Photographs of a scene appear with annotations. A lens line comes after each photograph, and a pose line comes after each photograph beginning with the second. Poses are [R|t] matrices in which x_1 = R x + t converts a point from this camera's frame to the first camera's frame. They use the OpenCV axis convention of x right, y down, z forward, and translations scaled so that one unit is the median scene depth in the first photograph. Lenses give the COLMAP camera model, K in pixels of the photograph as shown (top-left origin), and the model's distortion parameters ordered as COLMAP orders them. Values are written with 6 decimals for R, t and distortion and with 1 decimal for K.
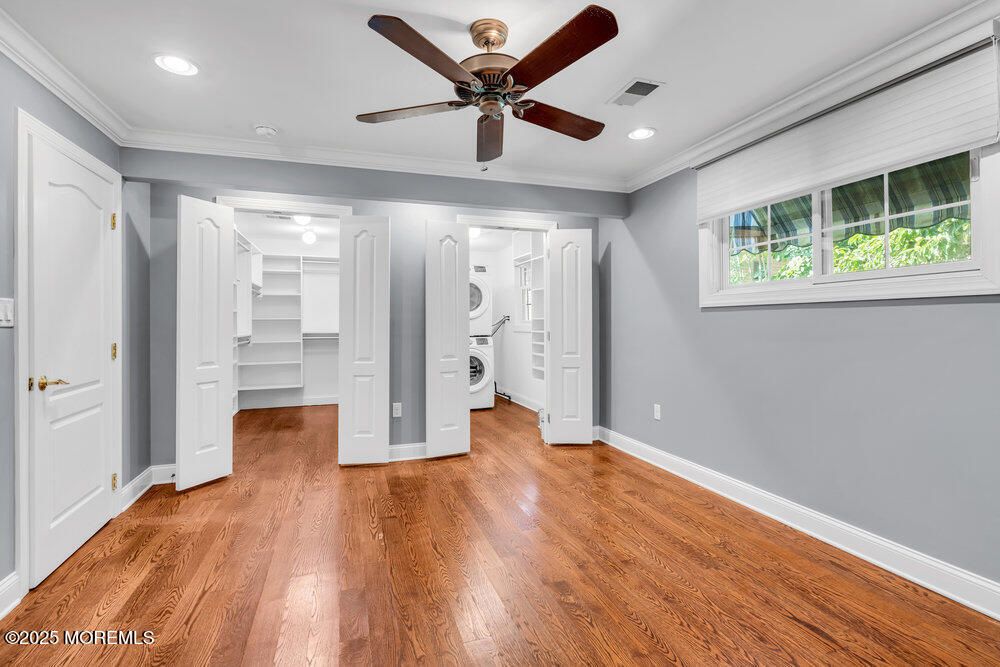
lens RADIAL K [[466.2, 0, 497.9], [0, 466.2, 322.0], [0, 0, 1]] dist [-0.007722, 0.000516]
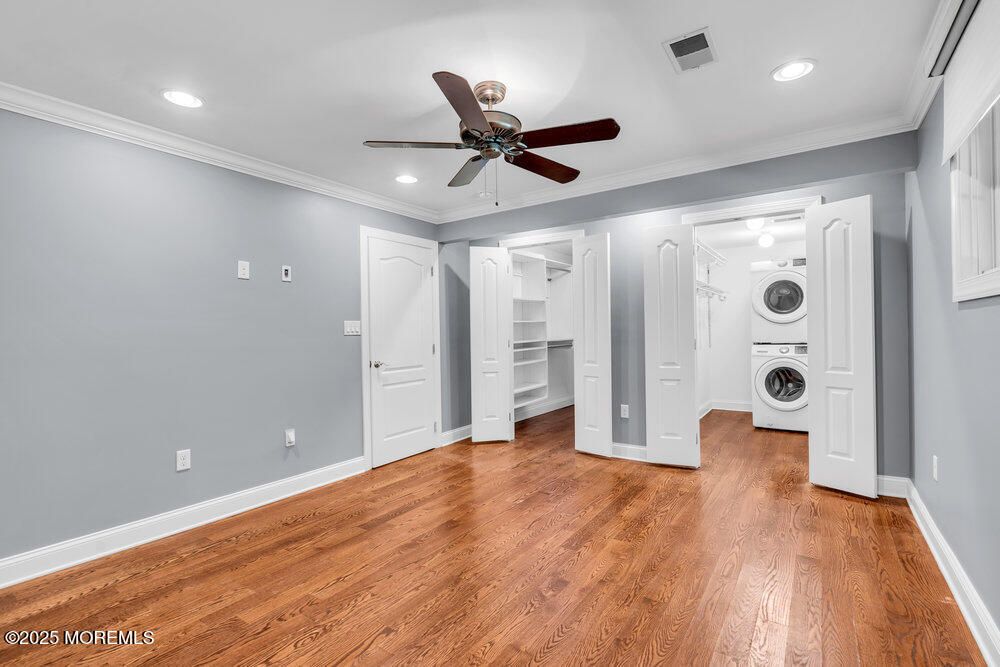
lens RADIAL K [[455.9, 0, 498.0], [0, 455.9, 333.9], [0, 0, 1]] dist [-0.004568, 0.000381]
pose [[0.598340, 0.000431, -0.801242, 0.544955], [0.013463, 0.999853, 0.010592, -0.004598], [0.801129, -0.017125, 0.598247, 0.175813]]
